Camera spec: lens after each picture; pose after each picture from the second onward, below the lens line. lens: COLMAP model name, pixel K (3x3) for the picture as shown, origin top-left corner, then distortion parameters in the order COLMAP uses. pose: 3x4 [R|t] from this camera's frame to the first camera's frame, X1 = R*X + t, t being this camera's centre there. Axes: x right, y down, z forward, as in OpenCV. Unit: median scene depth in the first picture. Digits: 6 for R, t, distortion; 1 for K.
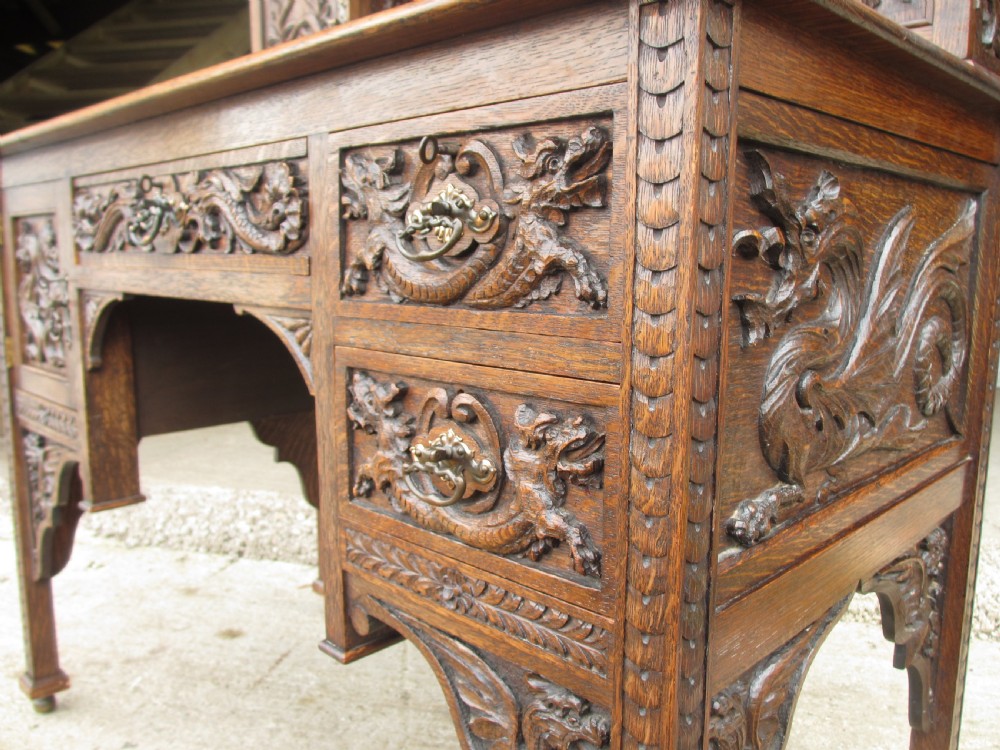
lens RADIAL K [[835.7, 0, 506.0], [0, 835.7, 374.7], [0, 0, 1]] dist [-0.067287, 0.029991]
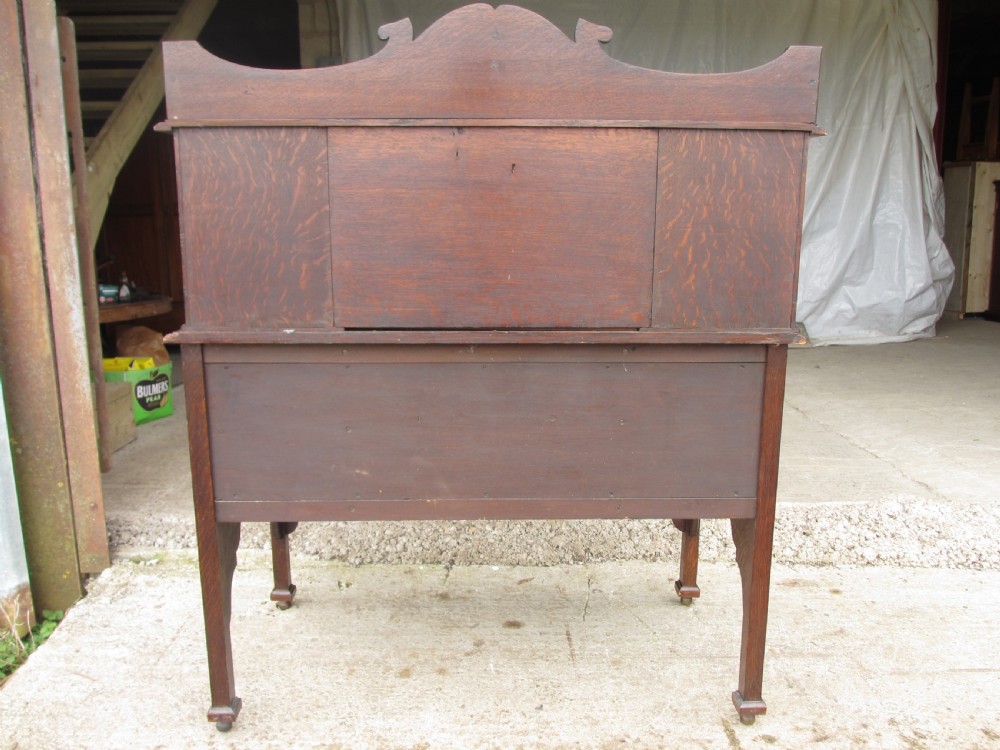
lens RADIAL K [[835.7, 0, 501.4], [0, 835.7, 369.3], [0, 0, 1]] dist [-0.067287, 0.029991]
pose [[0.972935, -0.051970, 0.225161, -1.667623], [0.036159, 0.996618, 0.073785, -0.572045], [-0.228234, -0.063646, 0.971524, -0.866757]]
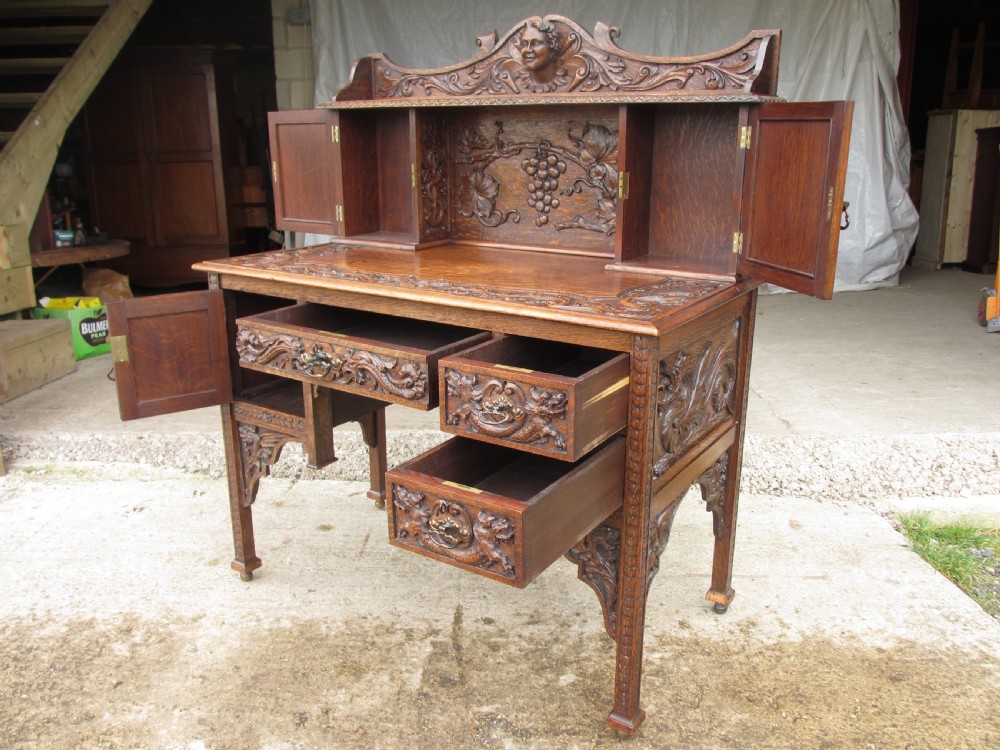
lens RADIAL K [[835.7, 0, 507.5], [0, 835.7, 372.6], [0, 0, 1]] dist [-0.067287, 0.029991]
pose [[0.982057, -0.054256, 0.180610, -0.672225], [0.029152, 0.989884, 0.138851, -0.520350], [-0.186316, -0.131095, 0.973704, -1.571215]]
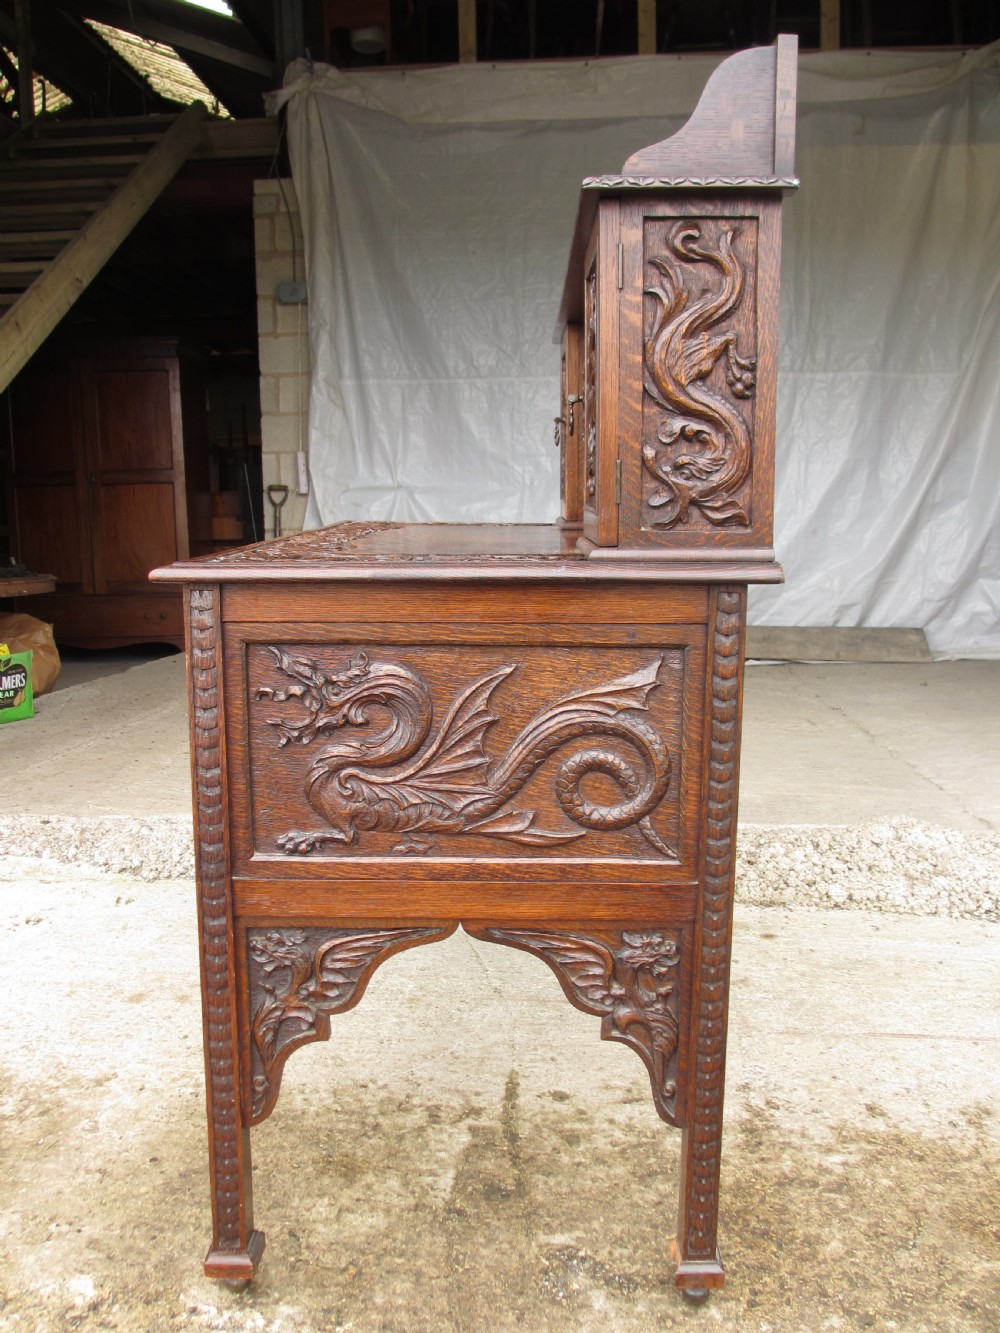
lens RADIAL K [[1113.9, 0, 493.6], [0, 1113.9, 655.2], [0, 0, 1]] dist [-0.067287, 0.029991]
pose [[0.991189, -0.027307, 0.129611, -0.692529], [0.025357, 0.999539, 0.016679, -0.228553], [-0.130006, -0.013245, 0.991425, -1.147863]]
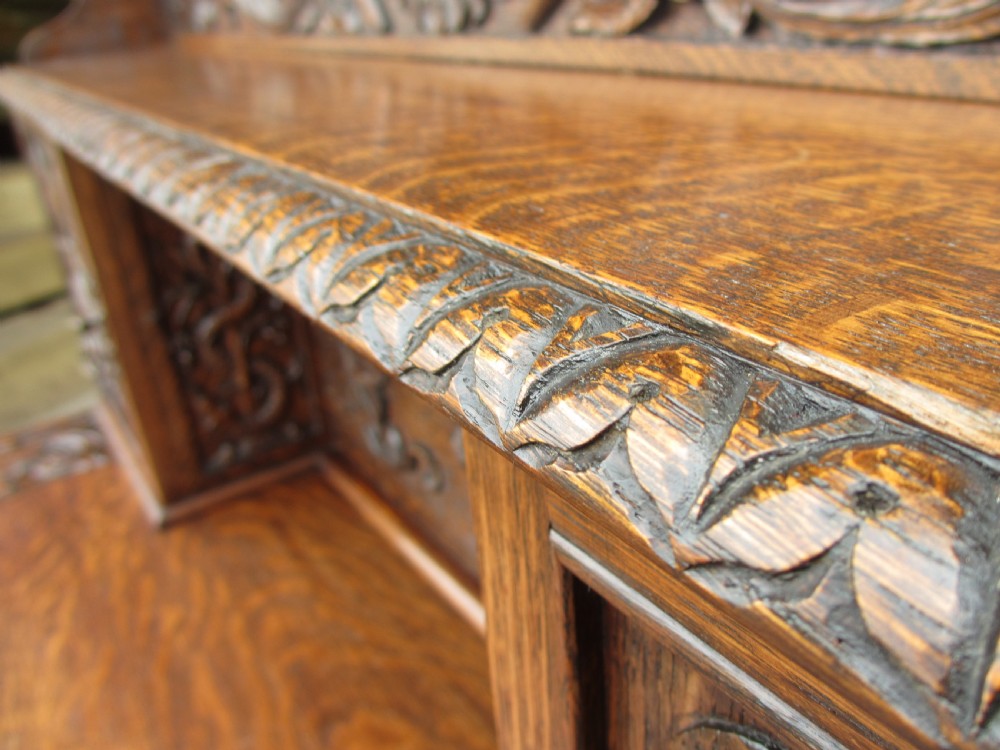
lens RADIAL K [[835.7, 0, 507.0], [0, 835.7, 369.5], [0, 0, 1]] dist [-0.067287, 0.029991]
pose [[0.980498, 0.024599, -0.194982, 0.341580], [0.032589, 0.958050, 0.284742, -1.101022], [0.193807, -0.285543, 0.938565, 1.097835]]
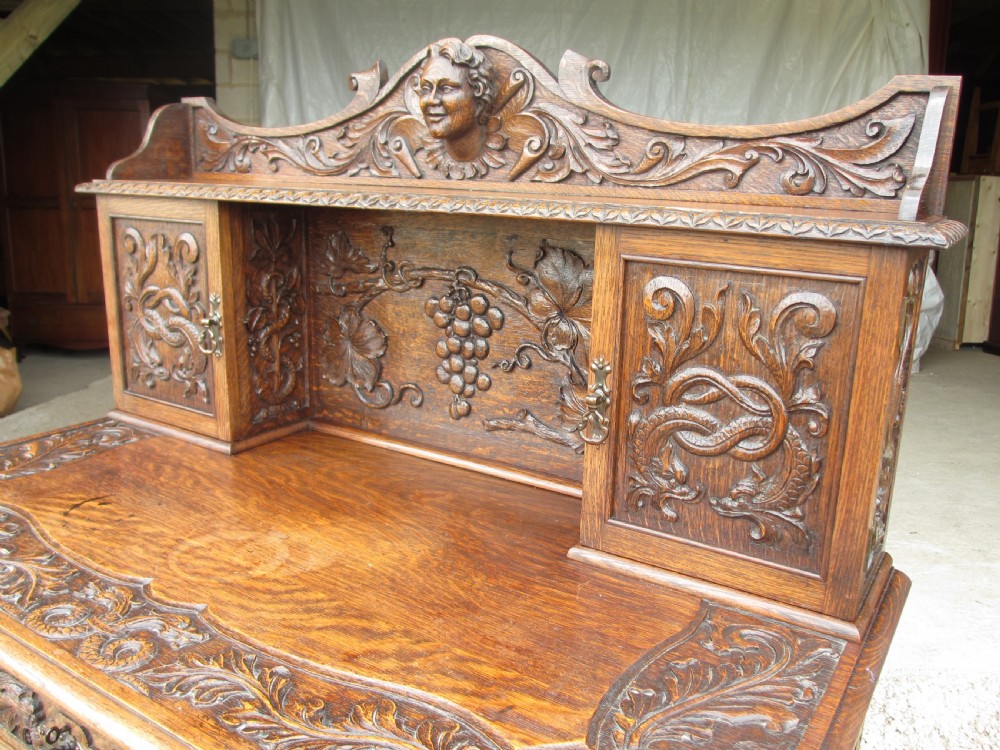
lens RADIAL K [[835.7, 0, 507.5], [0, 835.7, 374.0], [0, 0, 1]] dist [-0.067287, 0.029991]
pose [[0.979463, -0.019411, 0.200688, -0.134293], [0.000716, 0.995683, 0.092812, -0.924595], [-0.201623, -0.090762, 0.975249, 0.024780]]
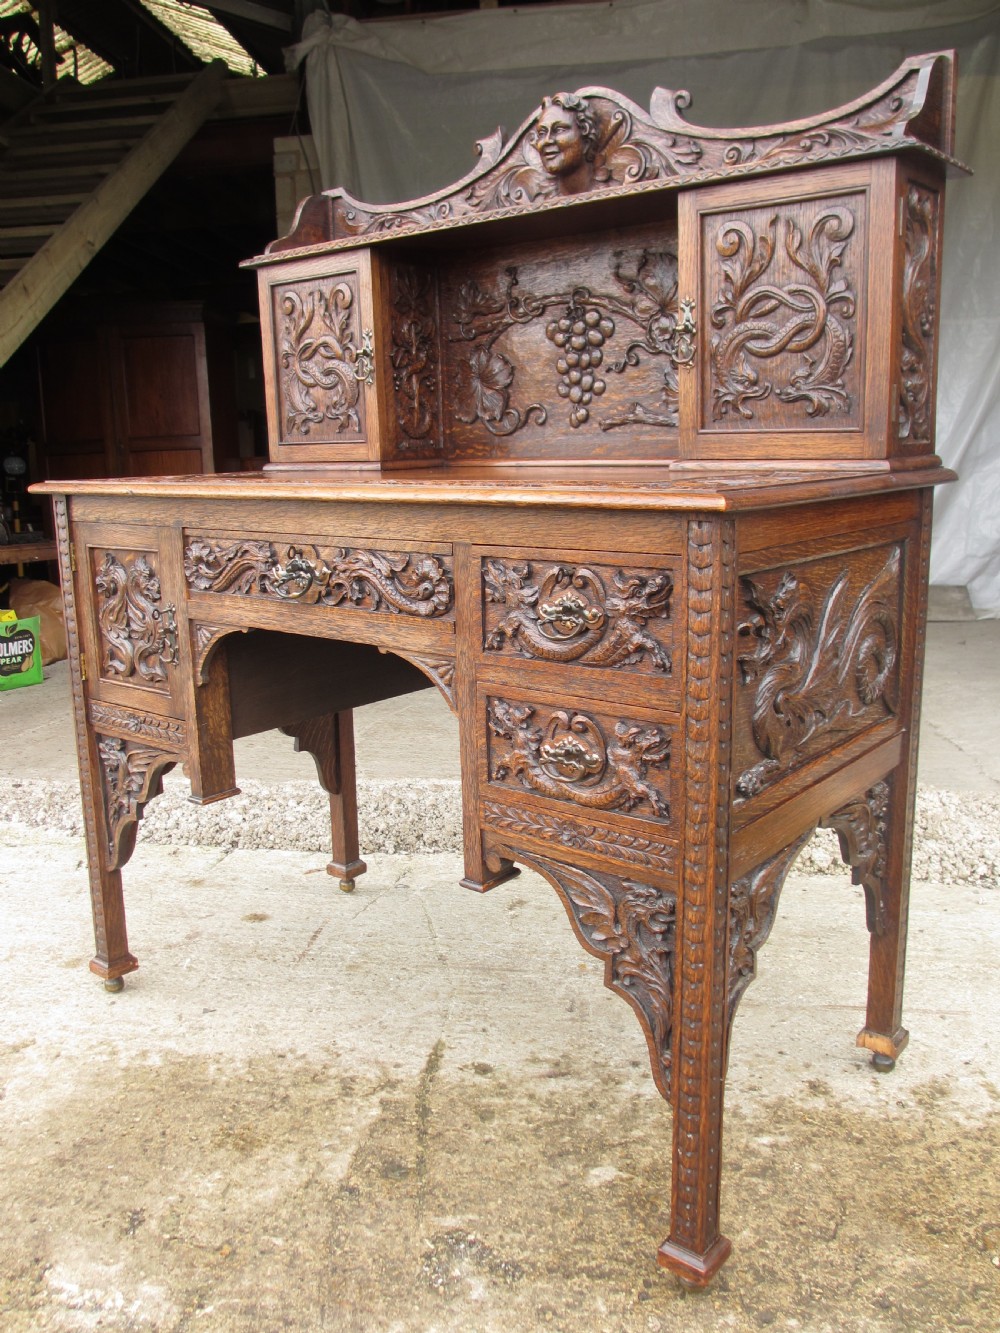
lens RADIAL K [[1113.9, 0, 497.8], [0, 1113.9, 658.9], [0, 0, 1]] dist [-0.067287, 0.029991]
pose [[0.996245, -0.040669, 0.076427, -0.320537], [0.037040, 0.998146, 0.048307, -0.172569], [-0.078250, -0.045295, 0.995904, -1.018294]]
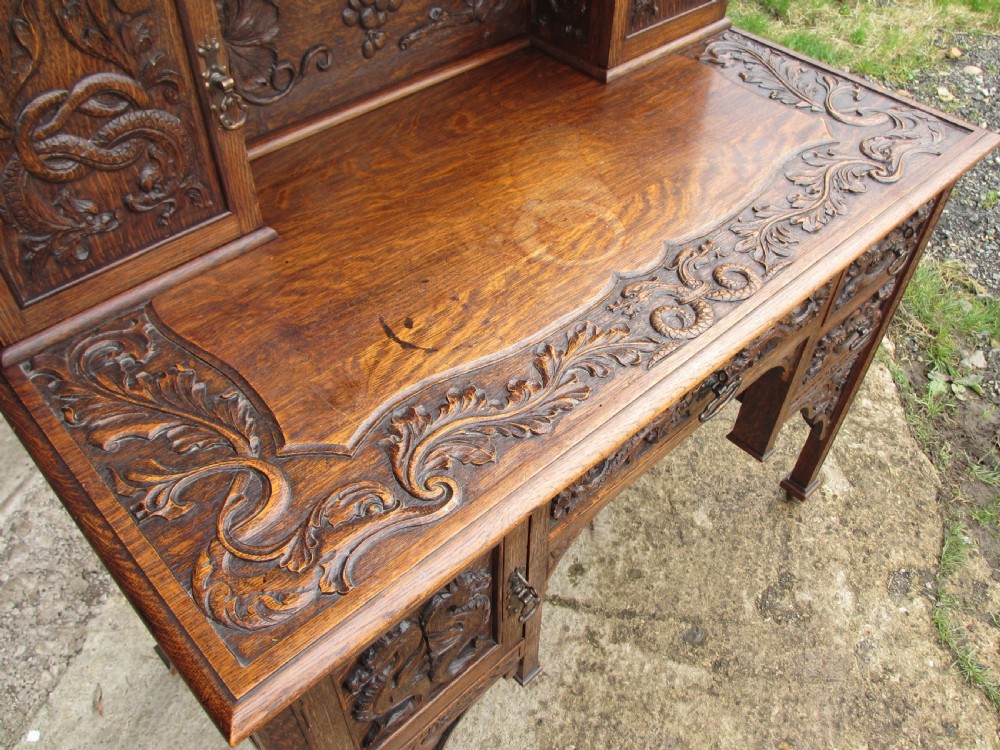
lens RADIAL K [[835.7, 0, 504.6], [0, 835.7, 373.6], [0, 0, 1]] dist [-0.067287, 0.029991]
pose [[0.043237, -0.714982, 0.697804, -1.608517], [0.127050, 0.696722, 0.706001, -1.395317], [-0.990953, 0.058131, 0.120963, 1.476186]]
